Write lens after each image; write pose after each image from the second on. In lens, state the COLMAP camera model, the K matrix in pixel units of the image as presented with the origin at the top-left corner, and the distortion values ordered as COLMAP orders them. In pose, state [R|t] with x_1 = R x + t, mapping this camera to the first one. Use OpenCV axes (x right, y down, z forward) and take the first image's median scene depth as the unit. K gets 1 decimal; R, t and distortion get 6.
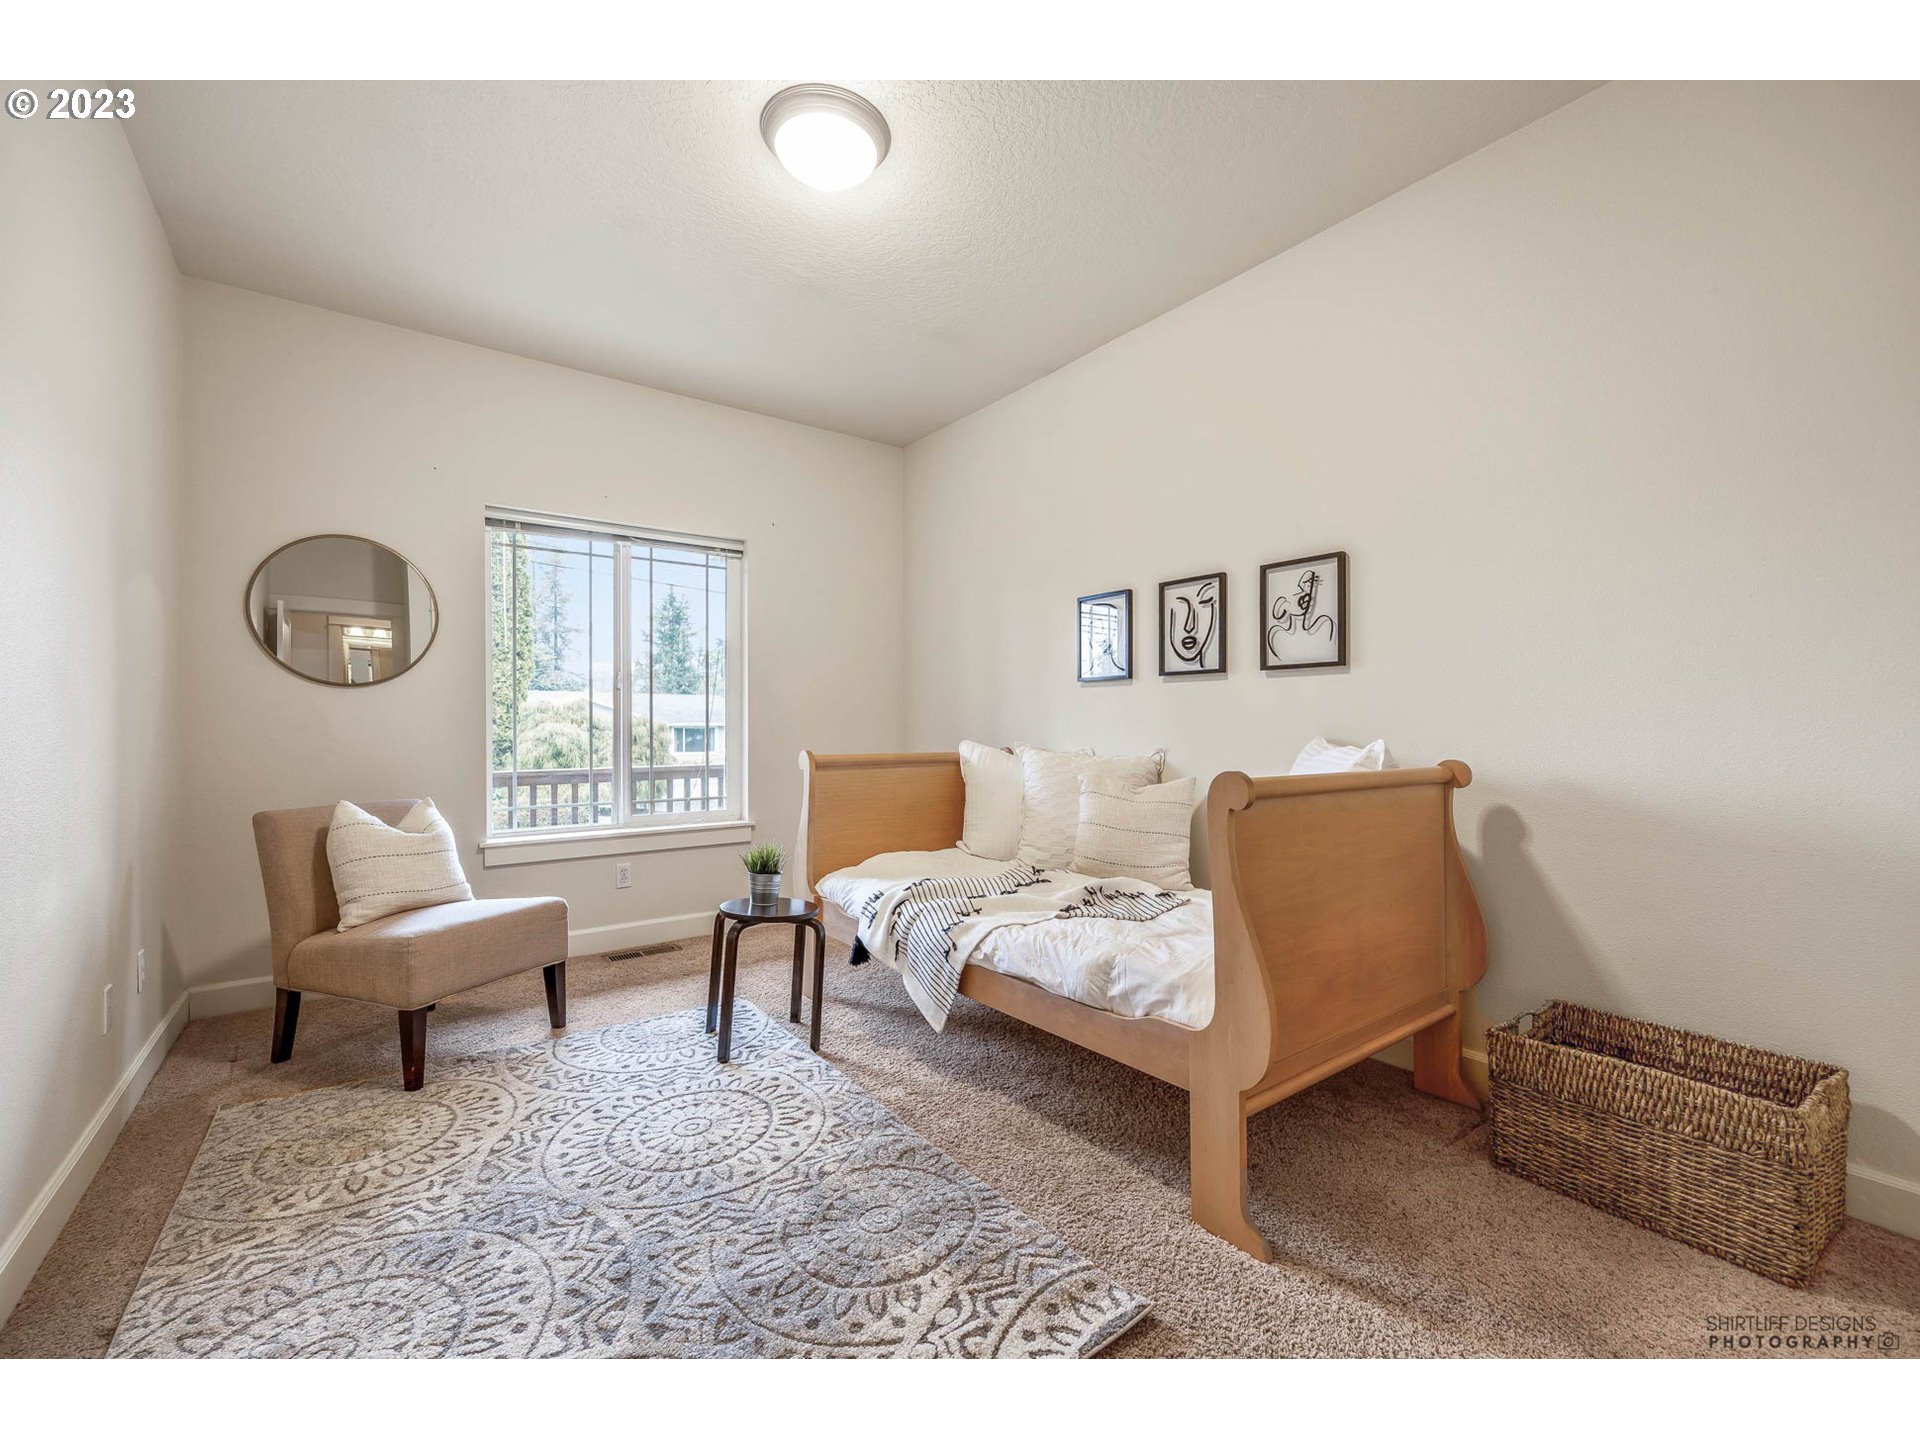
lens RADIAL K [[784.1, 0, 961.4], [0, 784.1, 717.5], [0, 0, 1]] dist [-0.000464, -0.000040]
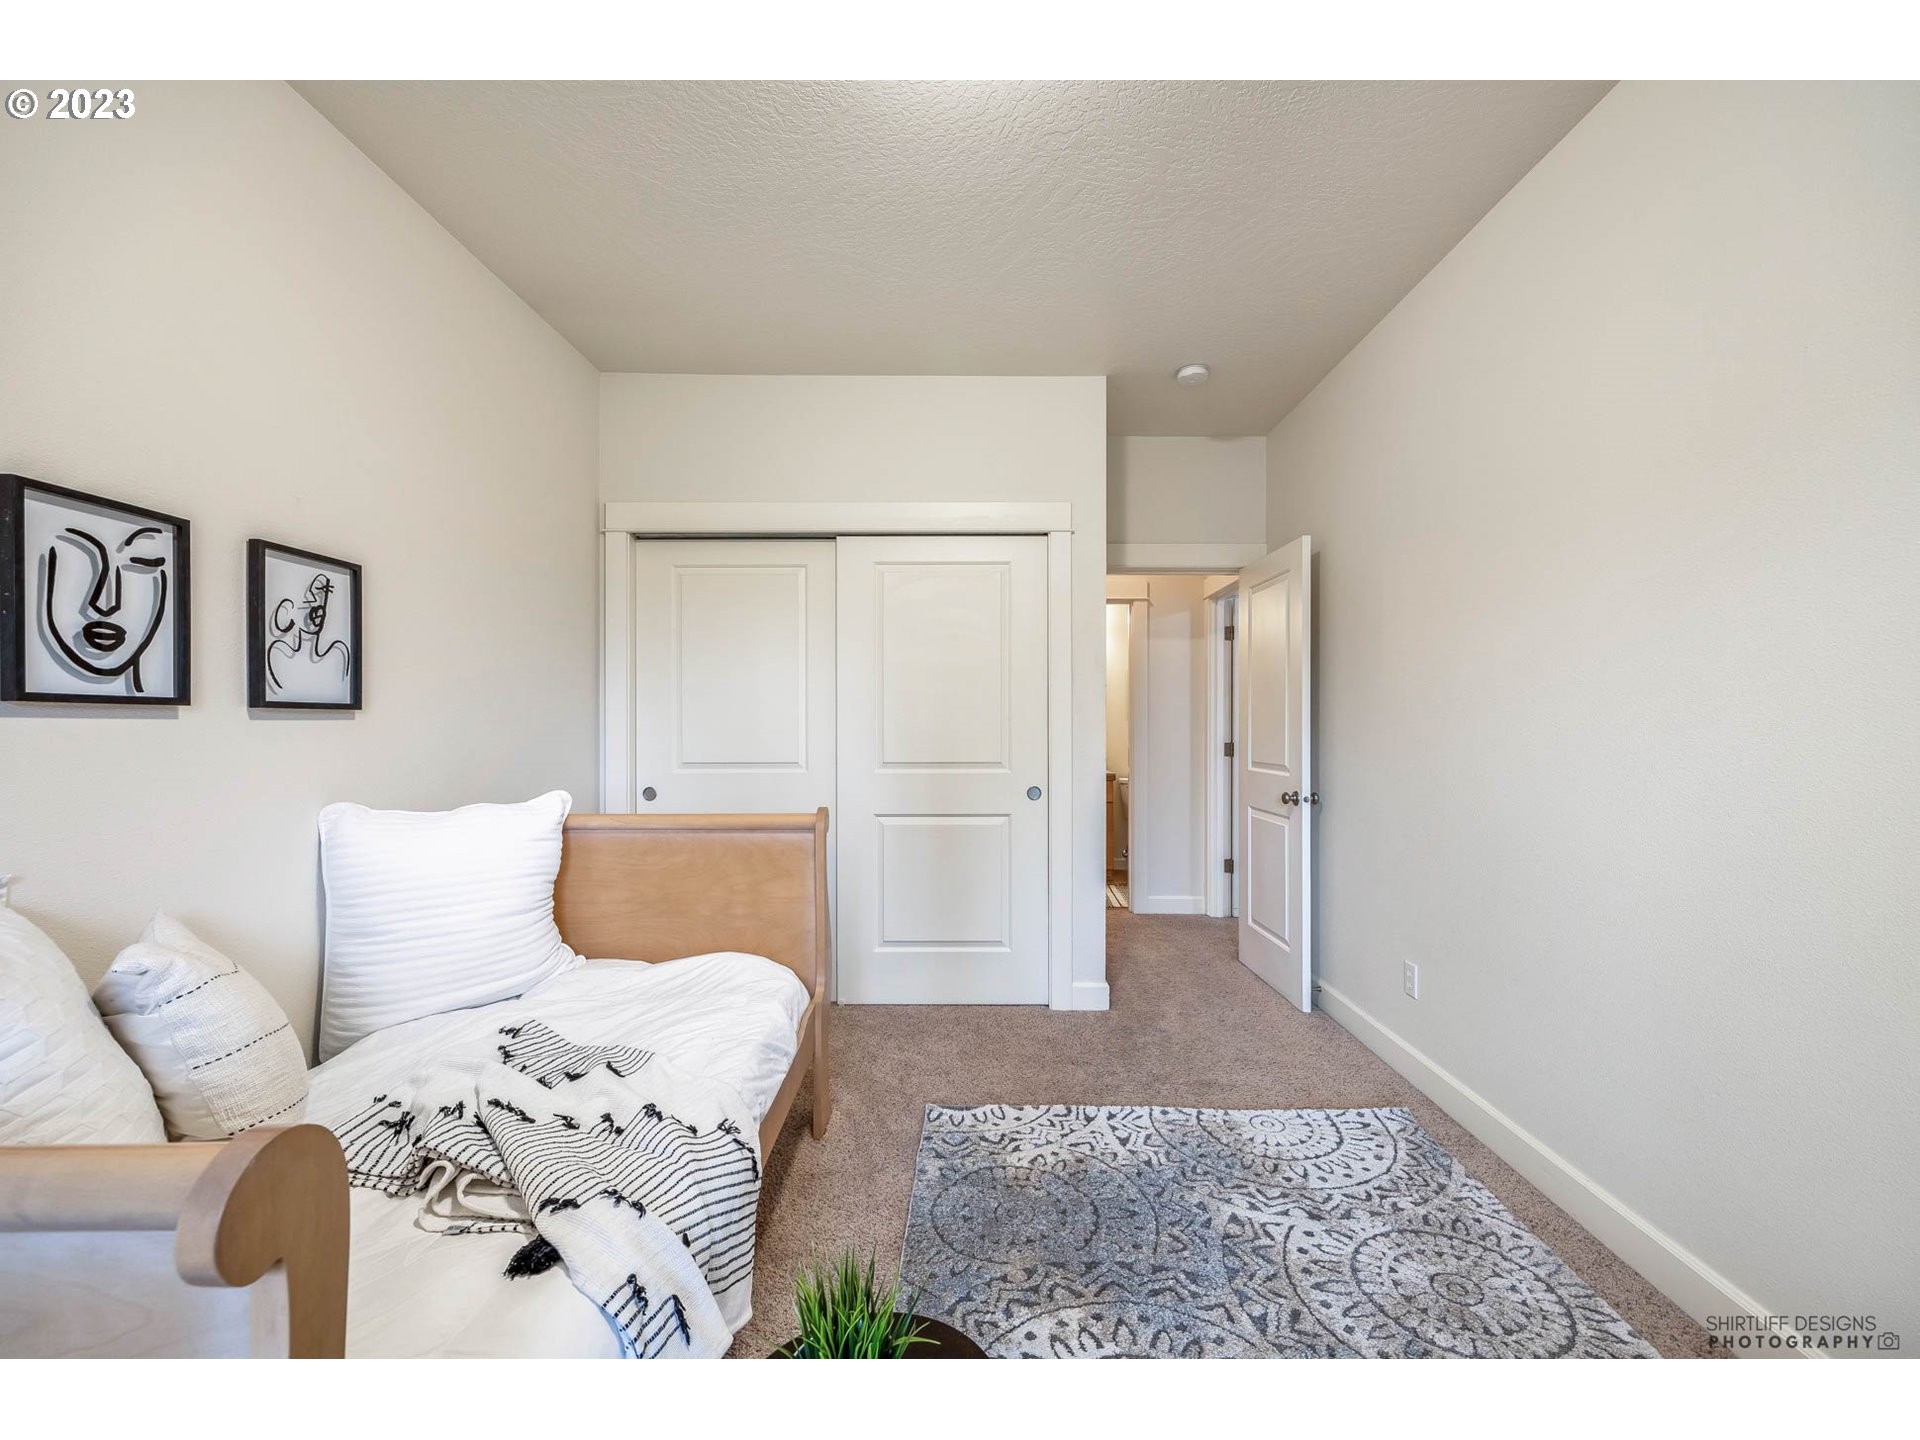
lens RADIAL K [[784.1, 0, 961.4], [0, 784.1, 717.5], [0, 0, 1]] dist [-0.000464, -0.000040]
pose [[-0.782328, 0.004992, 0.622847, -0.444676], [-0.004702, 0.999892, -0.013919, -0.045784], [-0.622849, -0.013817, -0.782220, 1.138320]]
